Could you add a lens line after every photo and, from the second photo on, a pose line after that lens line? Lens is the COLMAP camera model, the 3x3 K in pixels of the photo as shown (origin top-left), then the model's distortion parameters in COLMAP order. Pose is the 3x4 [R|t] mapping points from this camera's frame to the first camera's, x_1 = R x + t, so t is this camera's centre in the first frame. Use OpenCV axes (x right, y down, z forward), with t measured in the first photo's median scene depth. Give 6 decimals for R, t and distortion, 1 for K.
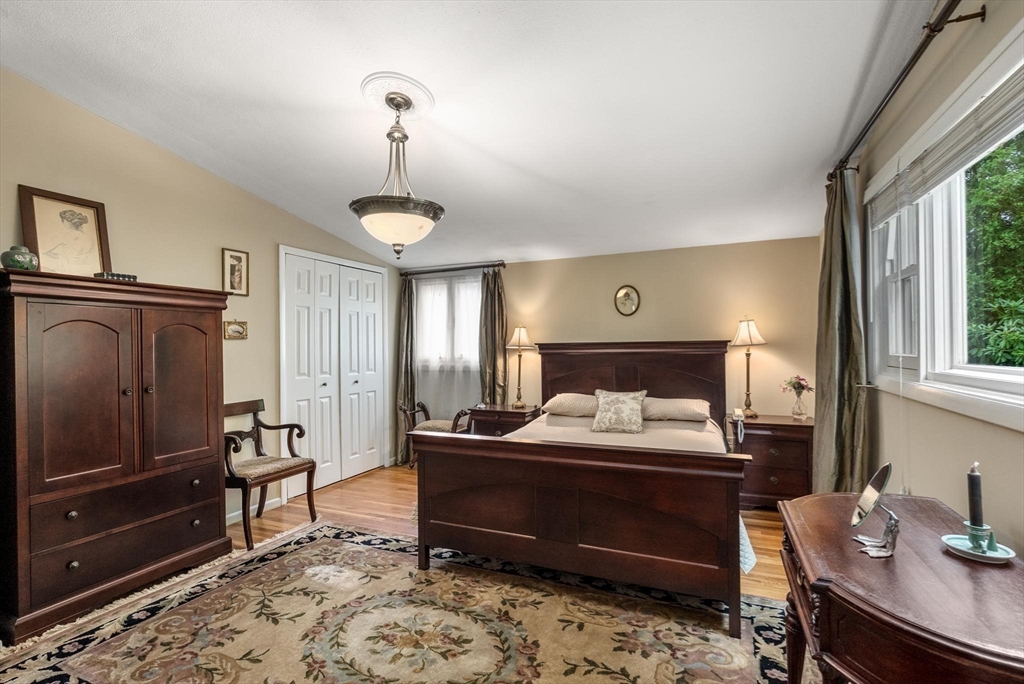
lens RADIAL K [[479.3, 0, 507.2], [0, 479.3, 345.9], [0, 0, 1]] dist [-0.004250, 0.000040]
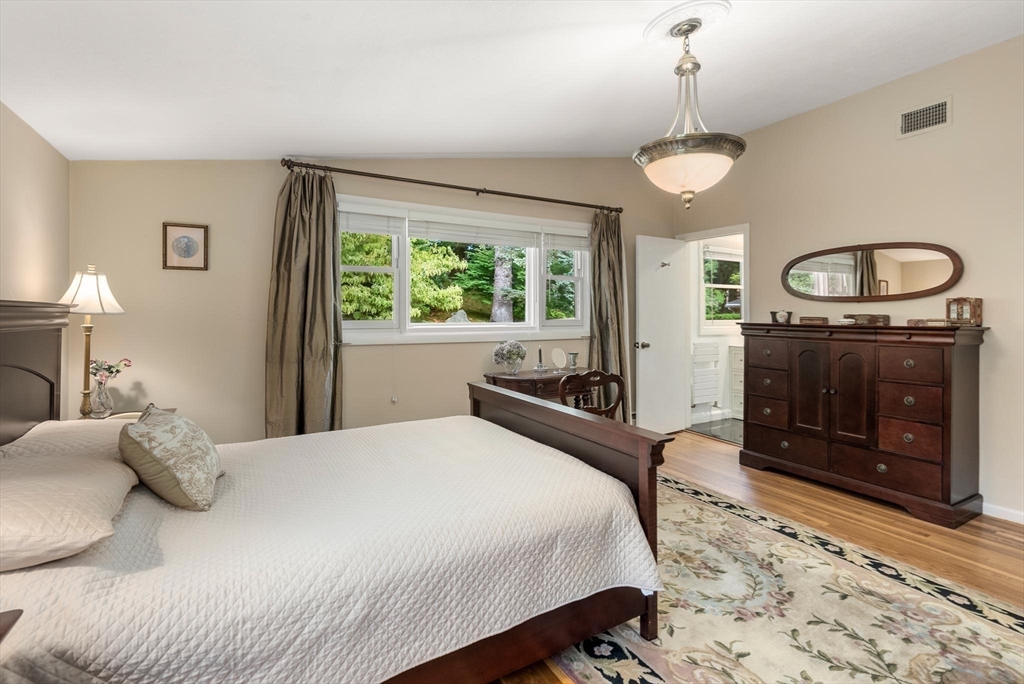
lens RADIAL K [[476.4, 0, 519.5], [0, 476.4, 313.6], [0, 0, 1]] dist [-0.001652, 0.000238]
pose [[-0.810813, 0.012312, 0.585176, -0.468167], [0.007474, 0.999915, -0.010683, 0.015824], [-0.585257, -0.004289, -0.810836, 1.822440]]
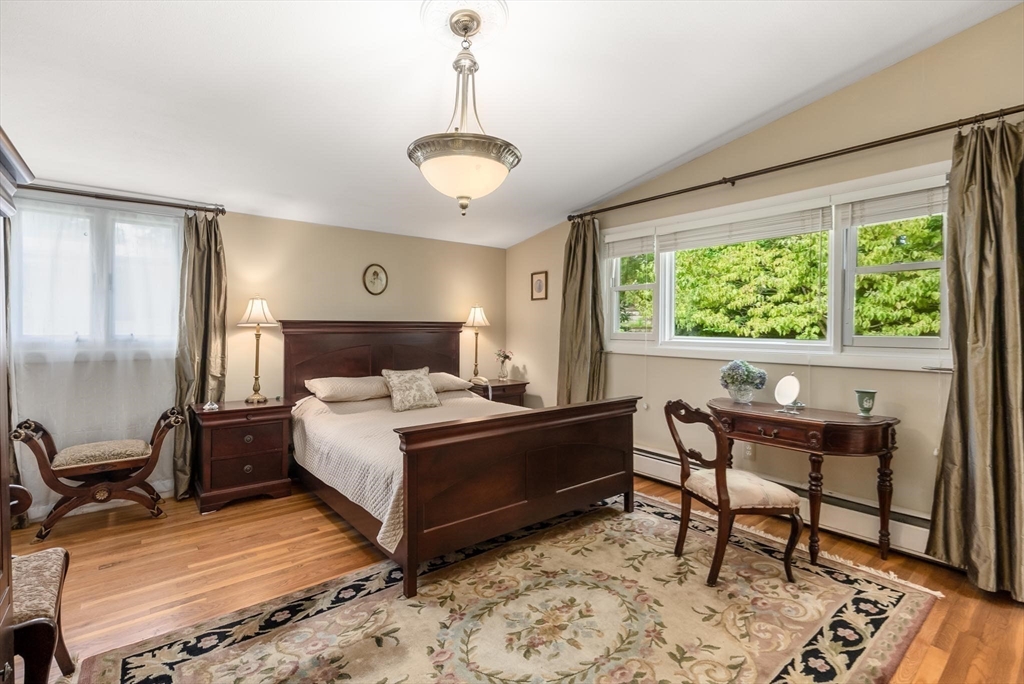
lens RADIAL K [[474.7, 0, 518.3], [0, 474.7, 335.8], [0, 0, 1]] dist [-0.005137, 0.001016]
pose [[0.447933, -0.004383, 0.894057, -0.890812], [-0.010508, 0.999893, 0.010167, 0.016311], [-0.894006, -0.013949, 0.447839, 0.531537]]
